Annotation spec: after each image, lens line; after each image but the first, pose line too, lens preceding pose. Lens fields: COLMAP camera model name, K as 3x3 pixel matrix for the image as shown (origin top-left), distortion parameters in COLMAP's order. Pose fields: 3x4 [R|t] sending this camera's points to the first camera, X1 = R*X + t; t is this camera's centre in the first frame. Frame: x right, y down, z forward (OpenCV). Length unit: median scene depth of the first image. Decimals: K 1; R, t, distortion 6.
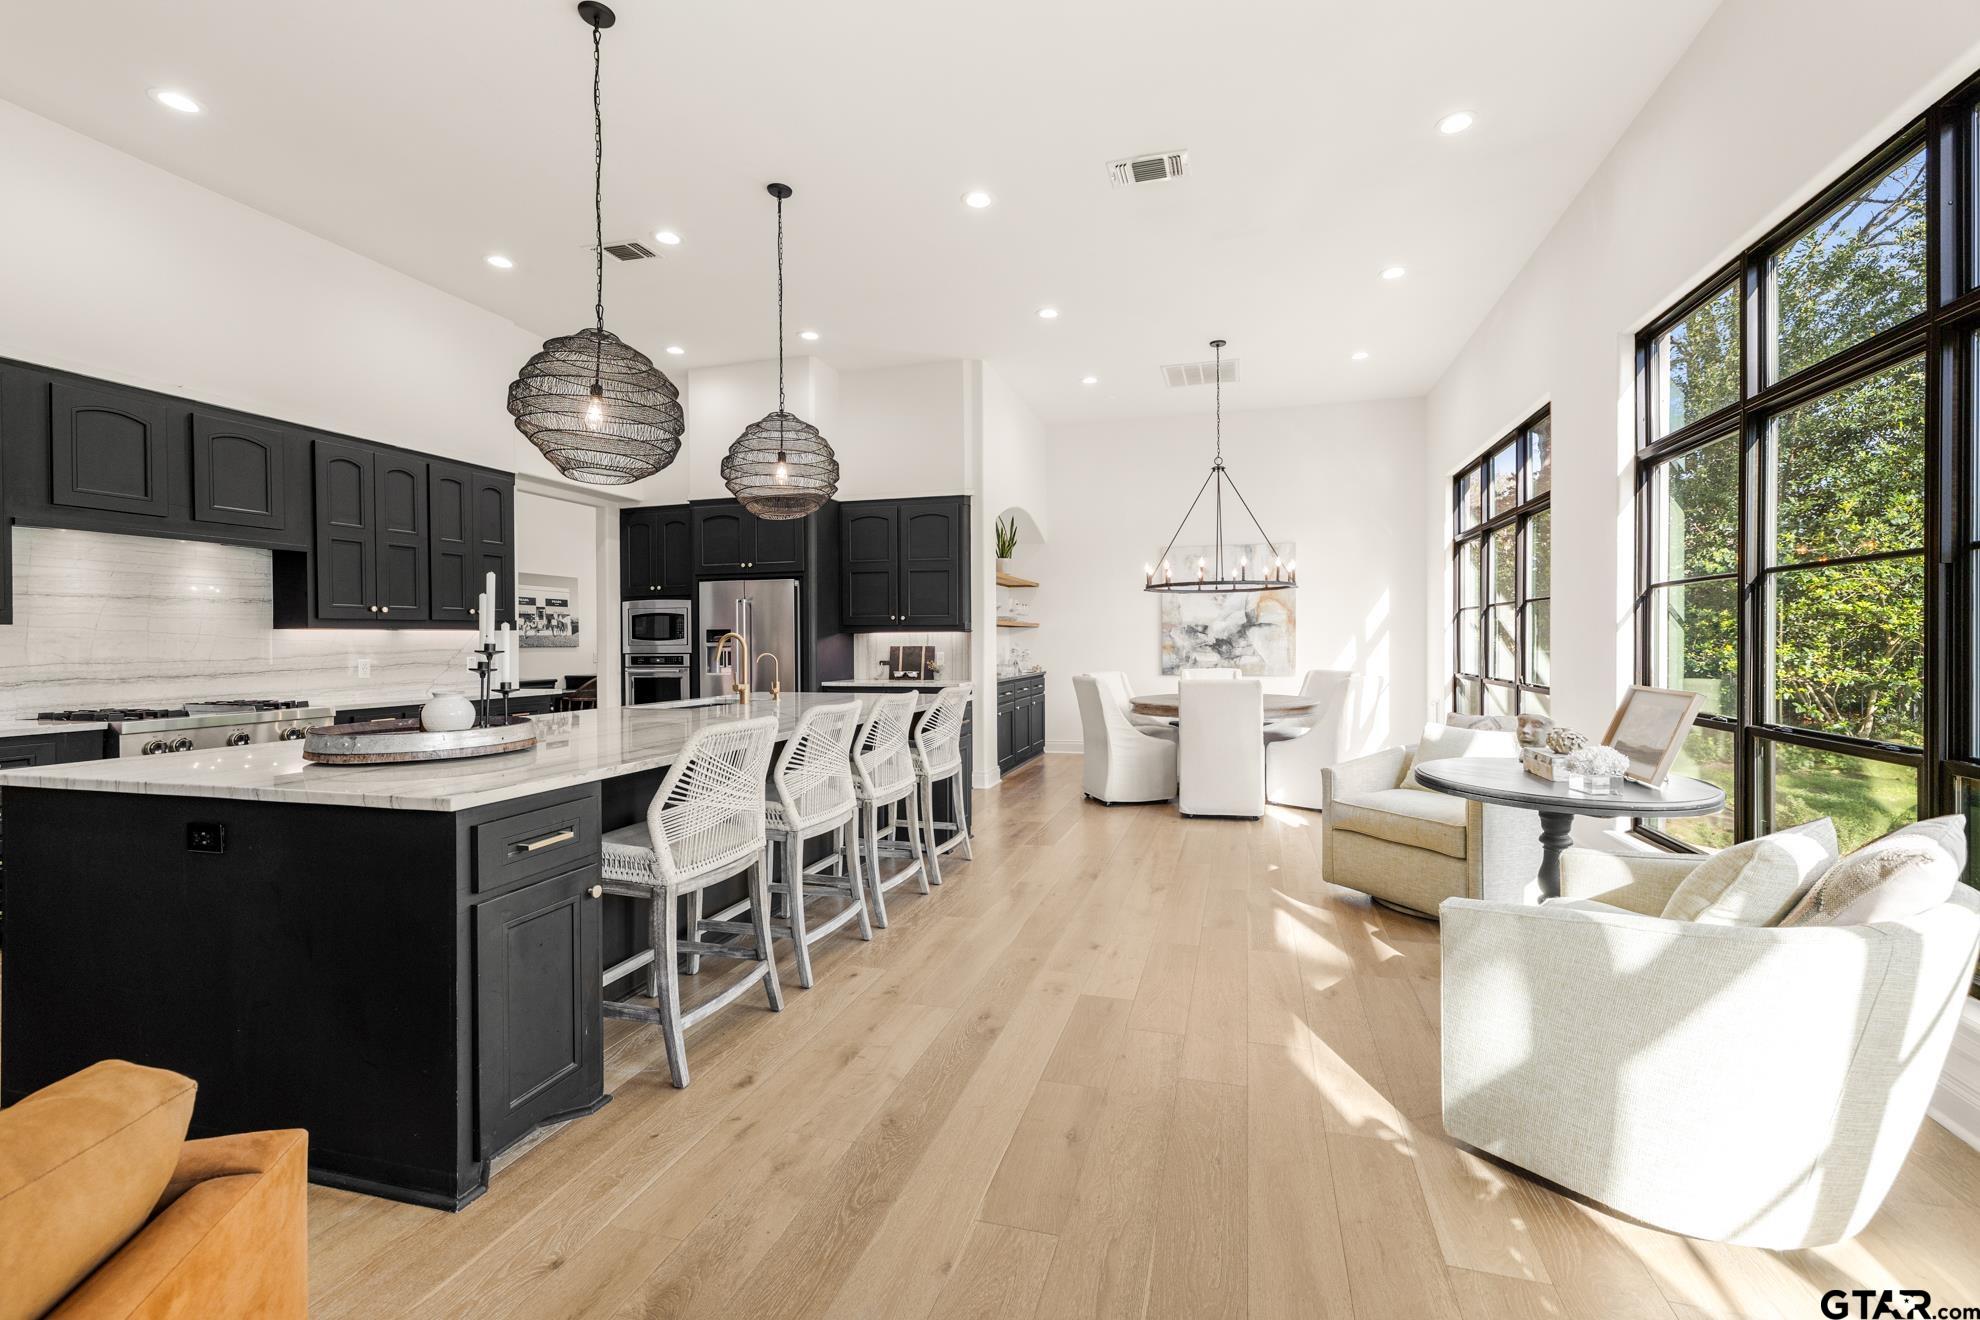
lens RADIAL K [[837.9, 0, 1015.4], [0, 837.9, 646.9], [0, 0, 1]] dist [0.001961, 0.000258]
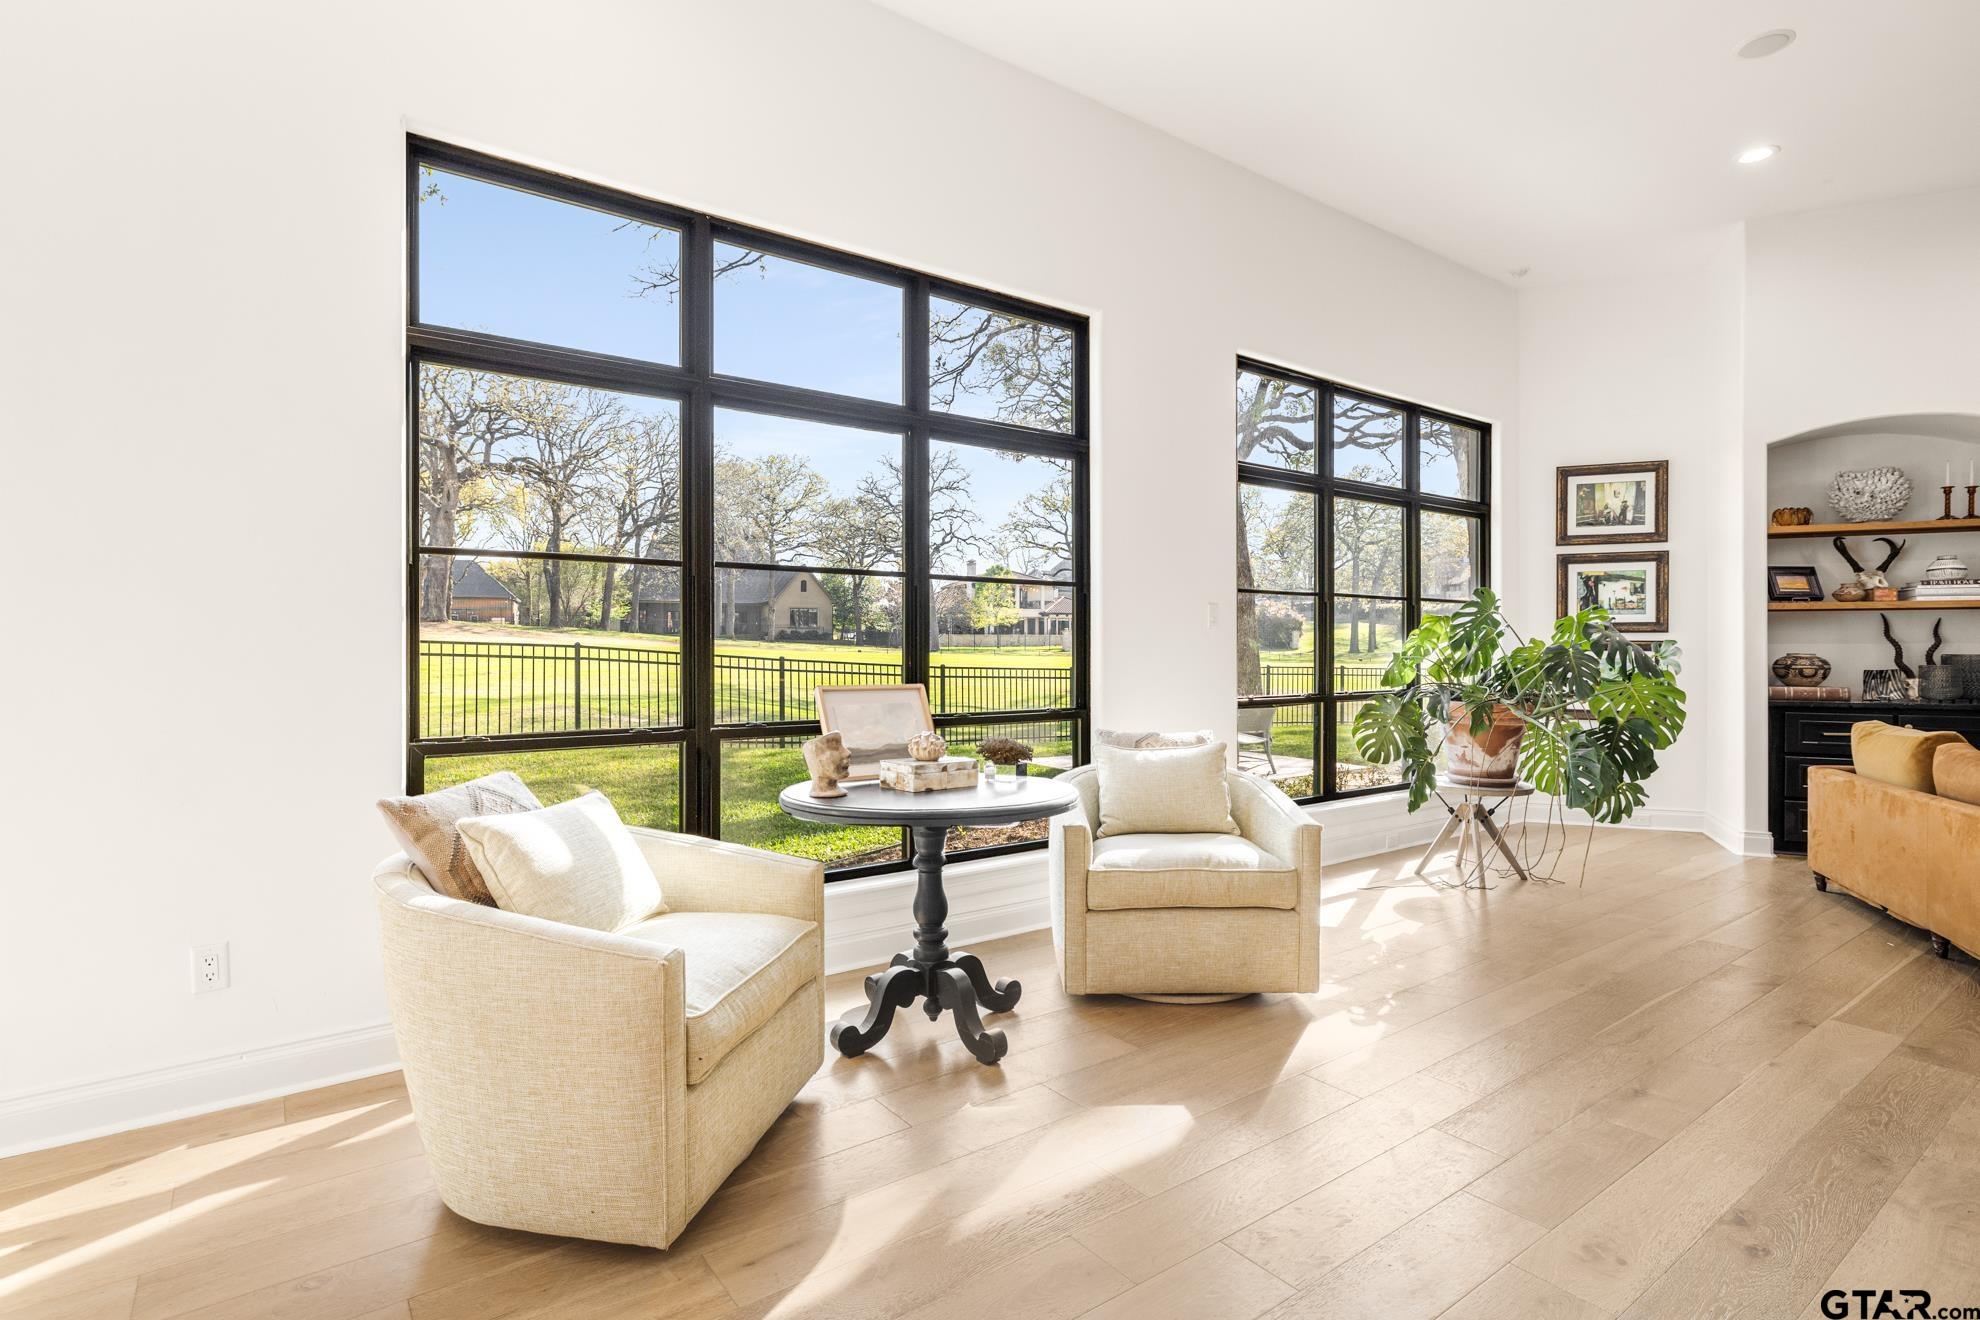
lens RADIAL K [[981.8, 0, 991.1], [0, 981.8, 651.8], [0, 0, 1]] dist [0.000325, 0.000261]
pose [[-0.788389, 0.004452, 0.615161, -0.016796], [0.010459, 0.999926, 0.006167, 0.002120], [-0.615088, 0.011296, -0.788378, 0.811056]]
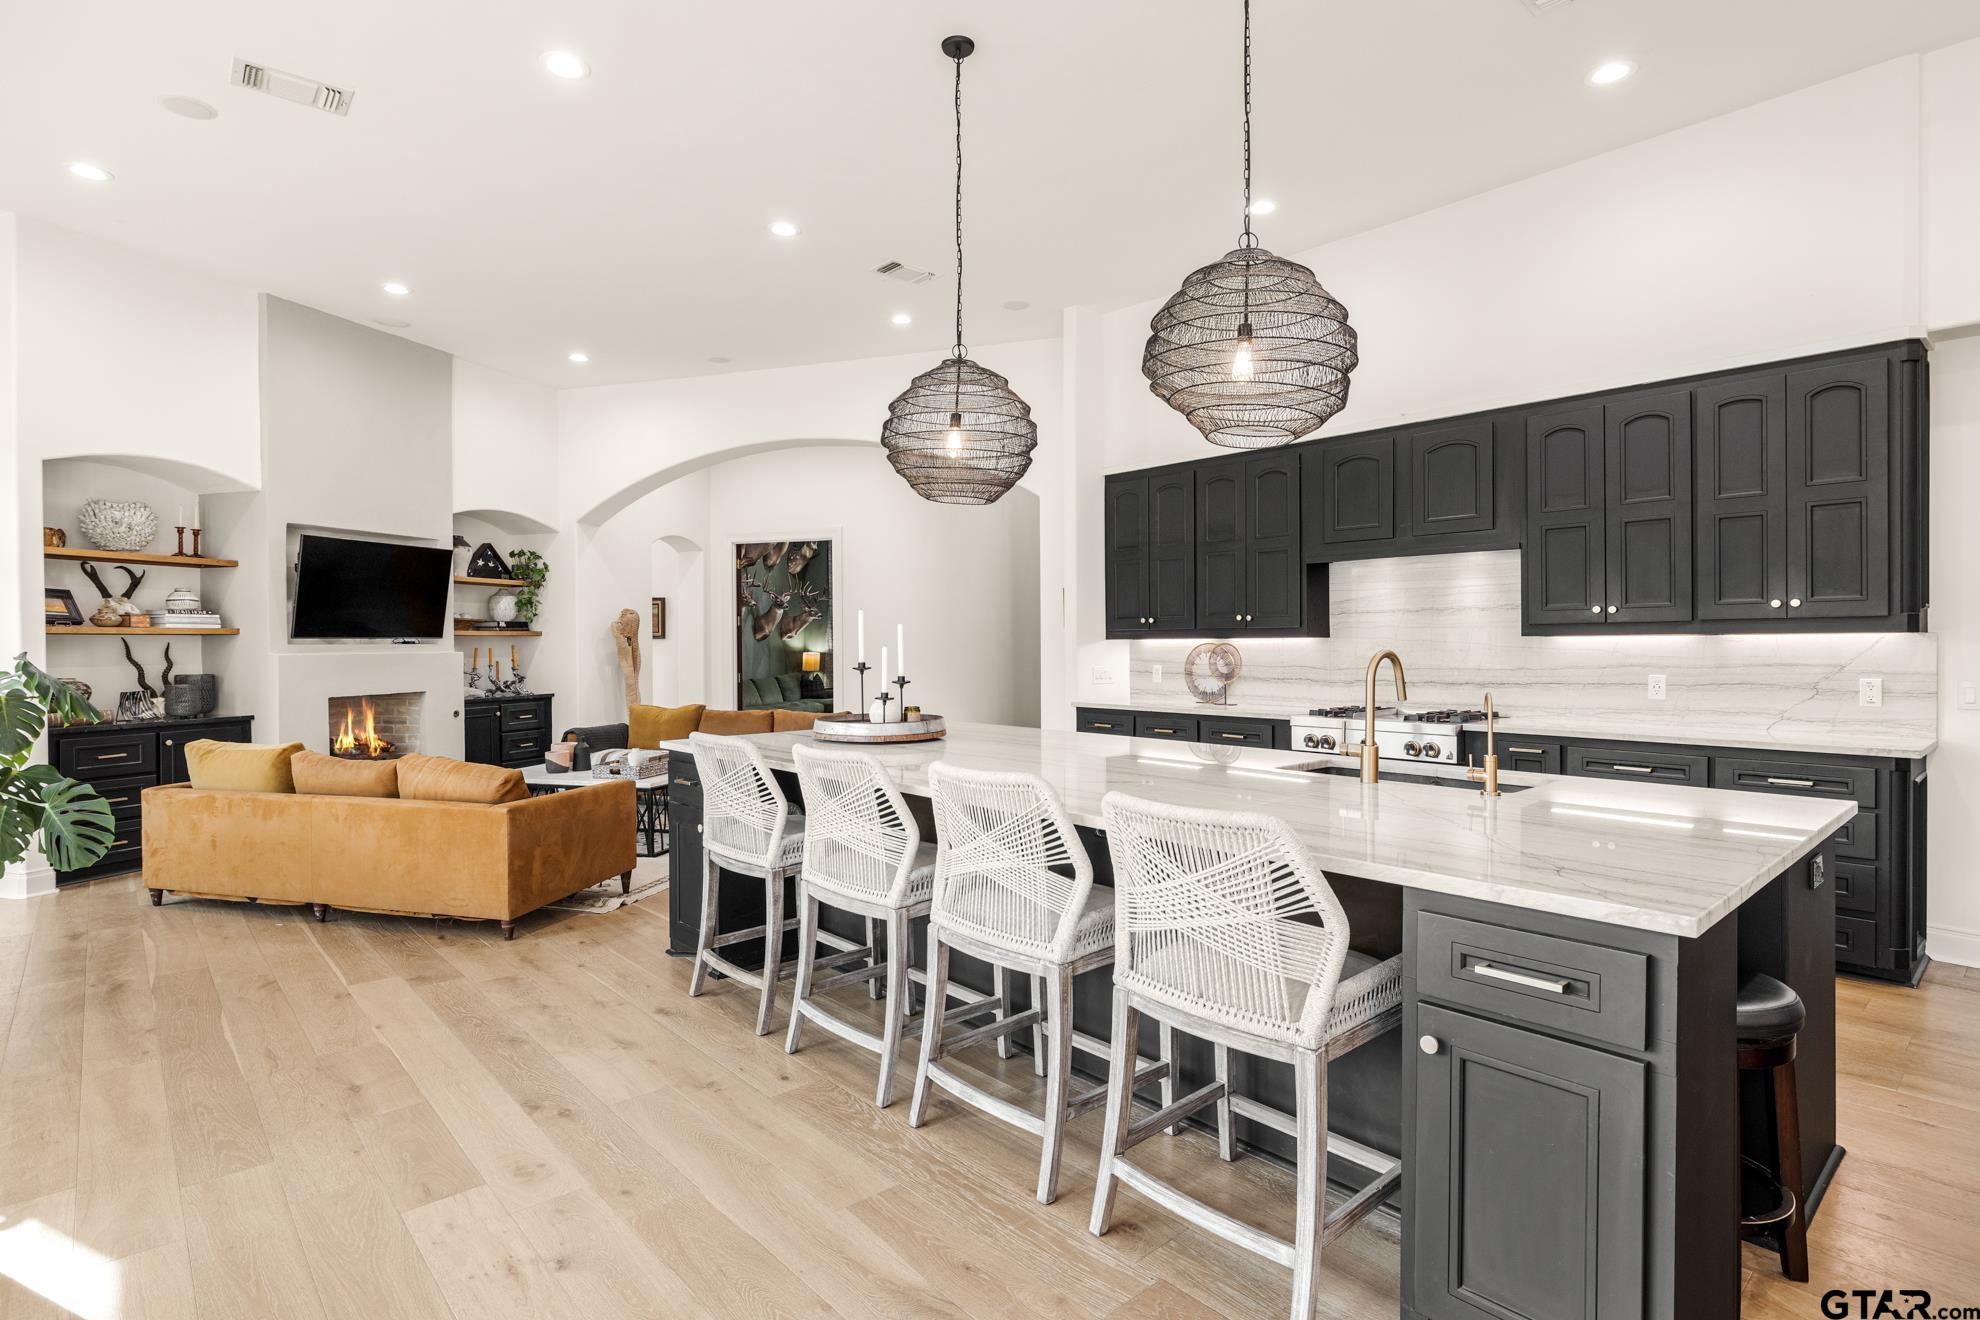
lens RADIAL K [[994.5, 0, 987.4], [0, 994.5, 649.6], [0, 0, 1]] dist [-0.000917, -0.000068]
pose [[-0.543540, 0.015913, -0.839232, 0.247280], [0.003544, 0.999855, 0.016664, -0.020566], [0.839376, 0.006083, -0.543518, 0.824073]]
